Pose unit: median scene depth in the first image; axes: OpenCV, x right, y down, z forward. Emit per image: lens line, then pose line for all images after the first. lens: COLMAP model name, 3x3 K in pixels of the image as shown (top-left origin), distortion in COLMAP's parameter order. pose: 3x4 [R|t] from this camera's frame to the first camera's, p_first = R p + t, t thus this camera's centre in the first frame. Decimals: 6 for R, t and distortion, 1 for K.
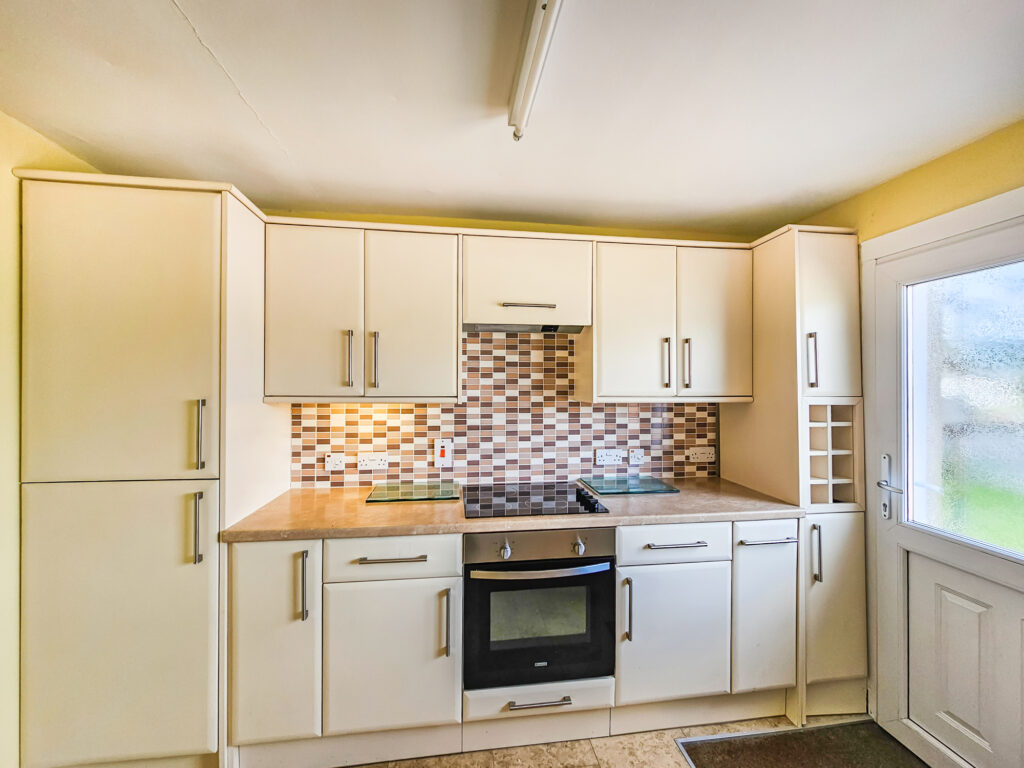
lens RADIAL K [[425.0, 0, 515.0], [0, 425.0, 383.3], [0, 0, 1]] dist [-0.002194, 0.000298]
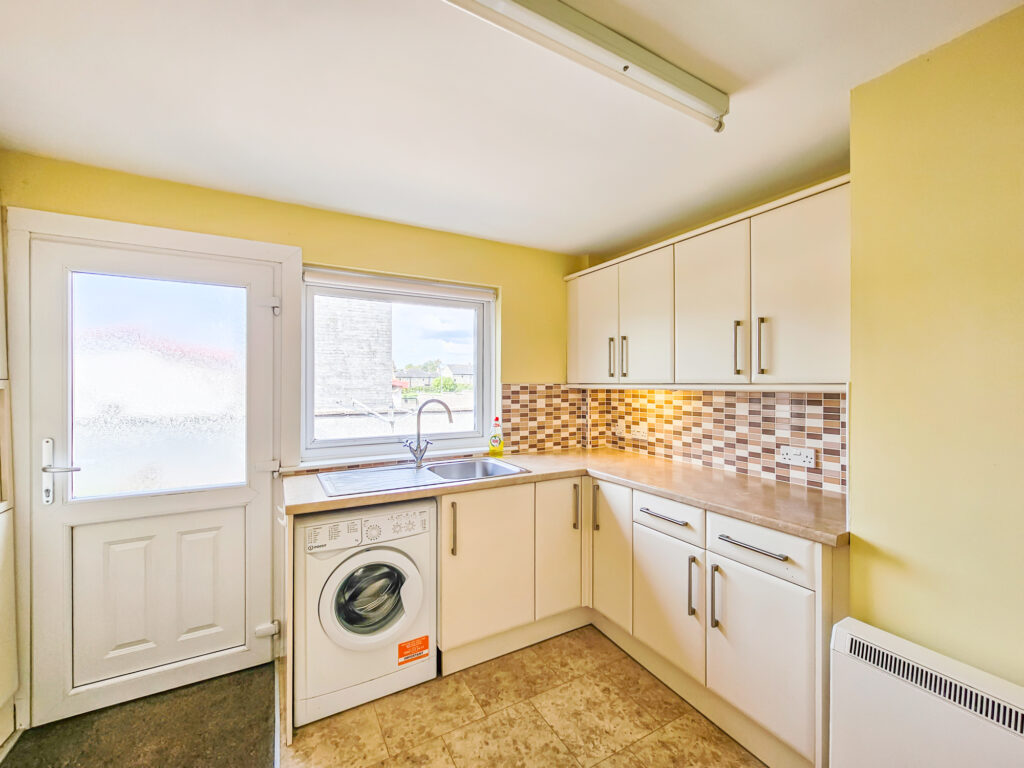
lens RADIAL K [[425.0, 0, 523.3], [0, 425.0, 383.6], [0, 0, 1]] dist [-0.002194, 0.000298]
pose [[-0.368125, -0.002146, 0.929774, -0.355377], [0.002932, 0.999990, 0.003469, 0.034247], [-0.929772, 0.004003, -0.368115, 0.281973]]
